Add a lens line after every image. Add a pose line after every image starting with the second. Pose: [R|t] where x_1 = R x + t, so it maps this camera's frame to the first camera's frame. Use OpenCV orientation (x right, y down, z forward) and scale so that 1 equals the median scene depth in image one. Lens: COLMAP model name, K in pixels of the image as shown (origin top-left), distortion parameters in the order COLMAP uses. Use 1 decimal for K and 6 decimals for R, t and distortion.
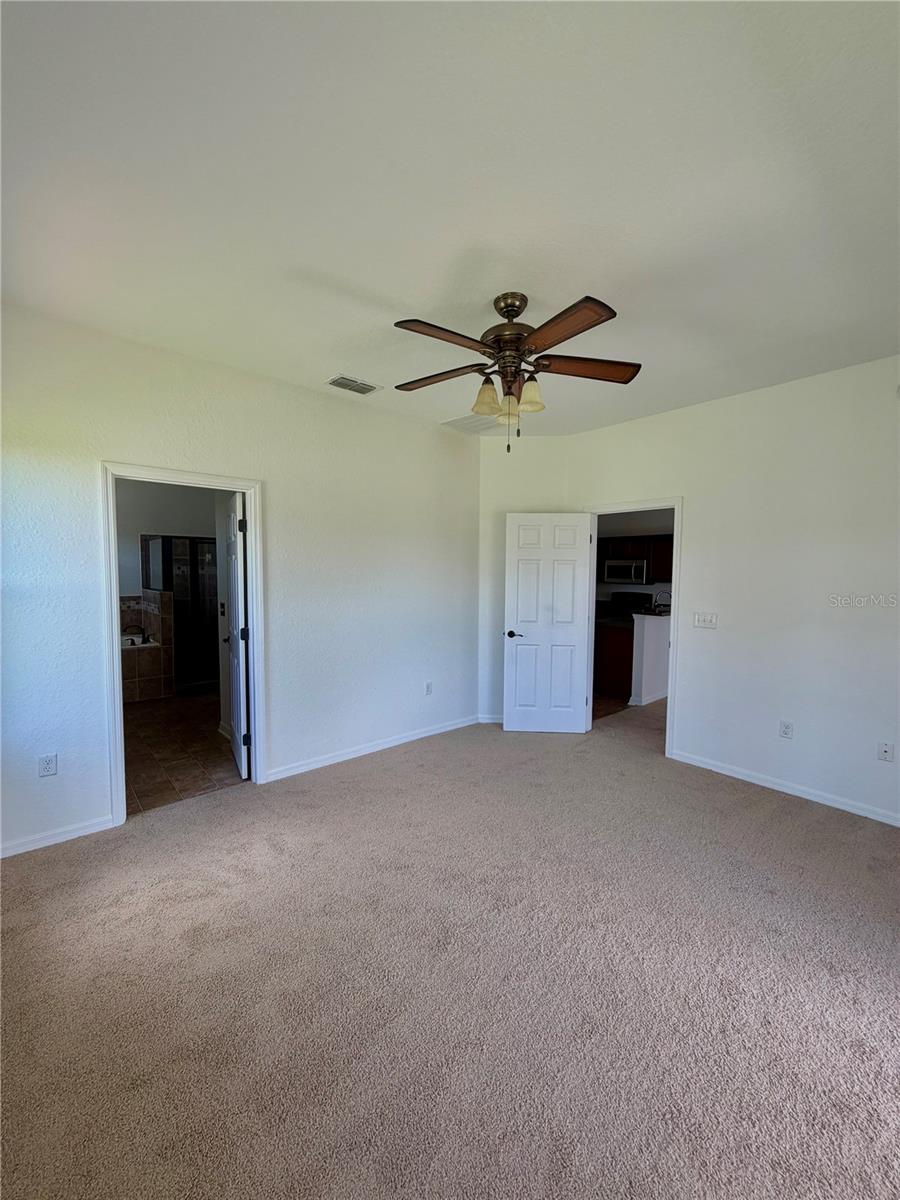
lens RADIAL K [[473.4, 0, 451.3], [0, 473.4, 598.4], [0, 0, 1]] dist [0.000178, 0.000106]
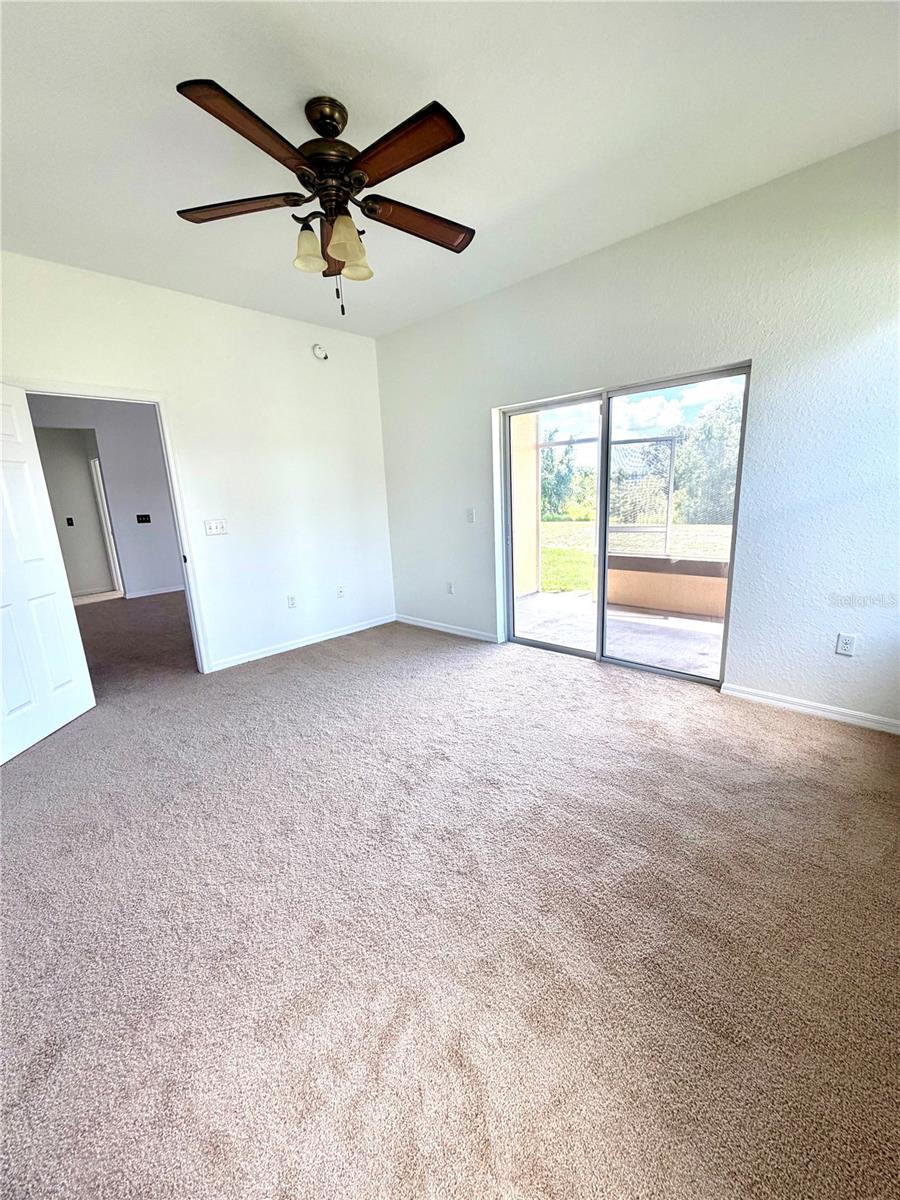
lens RADIAL K [[474.8, 0, 453.6], [0, 474.8, 599.1], [0, 0, 1]] dist [-0.000272, 0.000290]
pose [[-0.091905, -0.225698, 0.969853, -0.883245], [0.098692, 0.967115, 0.234413, 0.013310], [-0.990865, 0.117260, -0.066608, 0.957370]]
